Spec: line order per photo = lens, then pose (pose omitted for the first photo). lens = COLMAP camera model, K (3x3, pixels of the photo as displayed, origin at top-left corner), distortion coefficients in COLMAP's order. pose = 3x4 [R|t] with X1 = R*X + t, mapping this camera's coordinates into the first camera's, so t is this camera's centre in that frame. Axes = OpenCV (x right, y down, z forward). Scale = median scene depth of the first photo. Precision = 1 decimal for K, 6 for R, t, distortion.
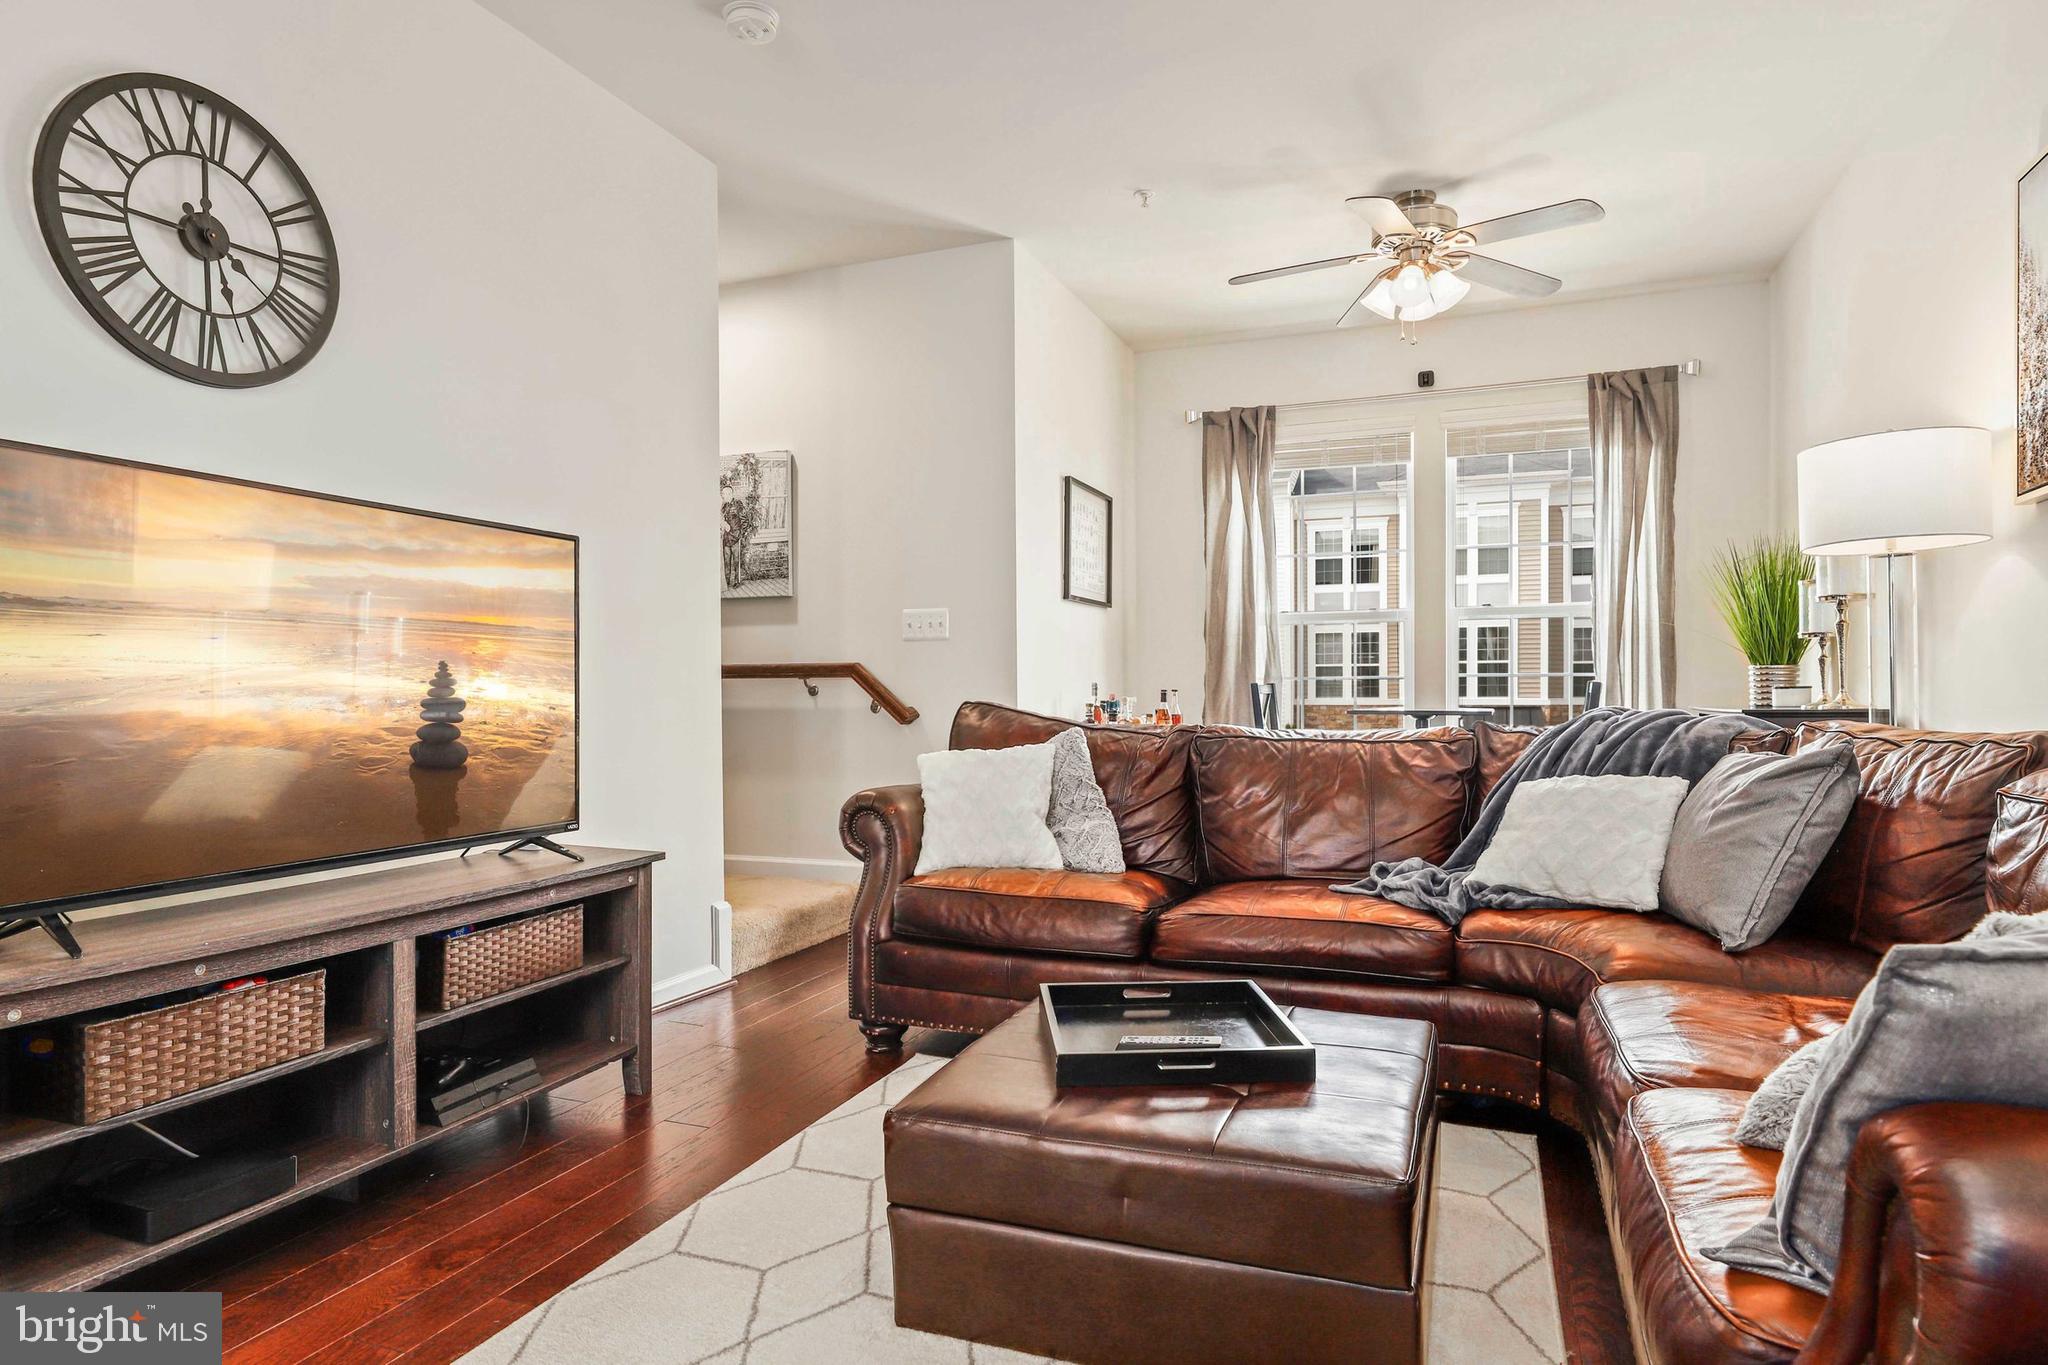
lens RADIAL K [[1160.9, 0, 1028.8], [0, 1160.9, 701.8], [0, 0, 1]] dist [-0.006151, -0.003201]
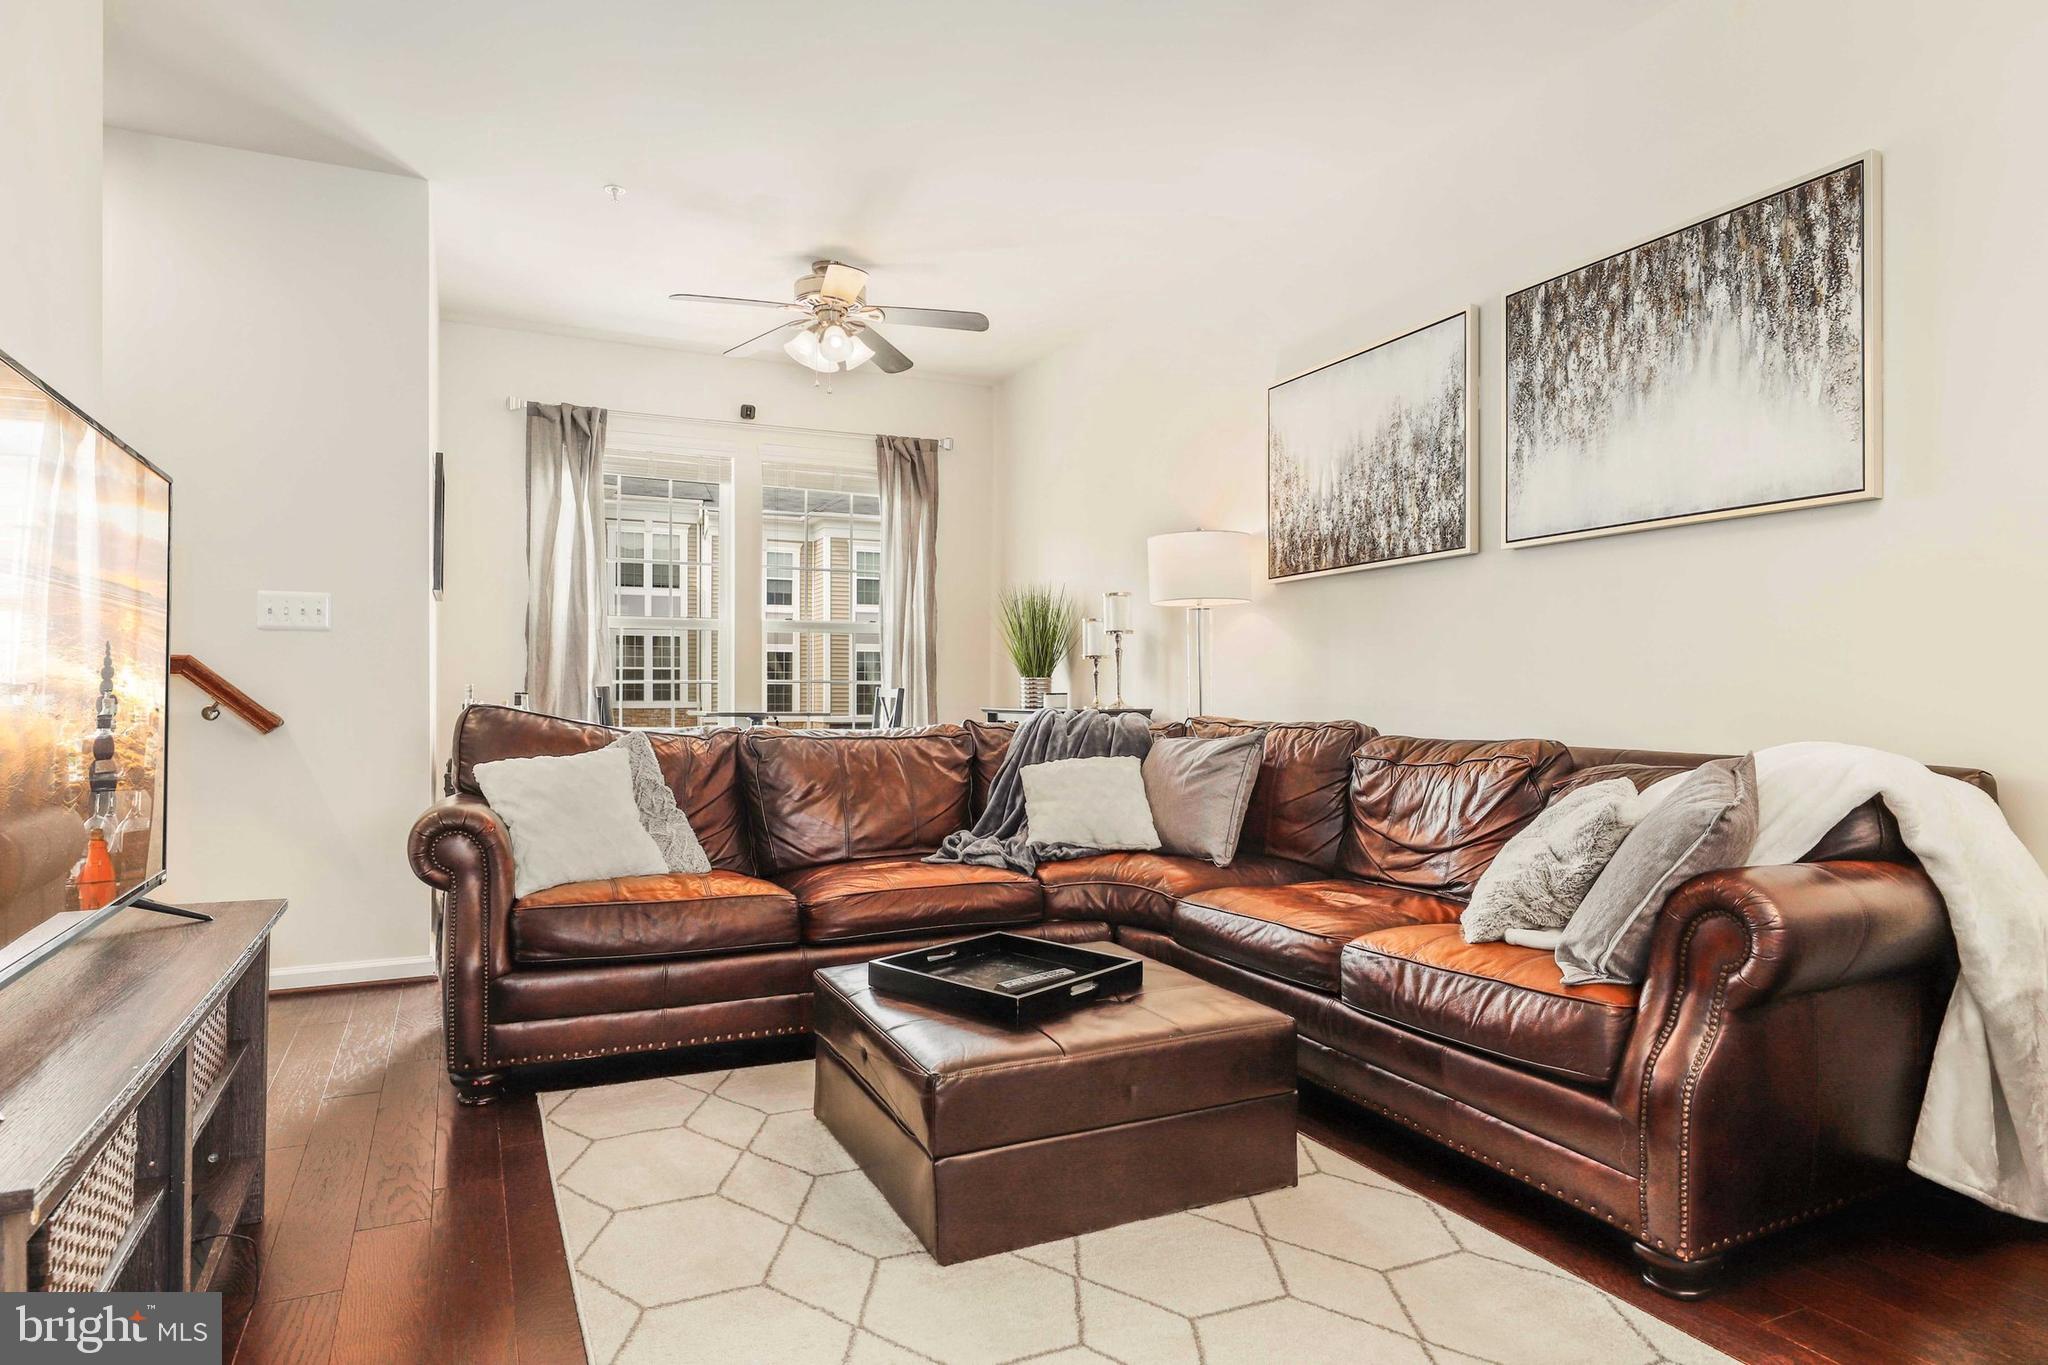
lens RADIAL K [[1160.9, 0, 1031.0], [0, 1160.9, 674.7], [0, 0, 1]] dist [-0.006151, -0.003201]
pose [[0.686249, 0.018118, 0.727141, -0.430675], [0.001119, 0.999662, -0.025964, 0.000747], [-0.727366, 0.018631, 0.685997, 0.082035]]
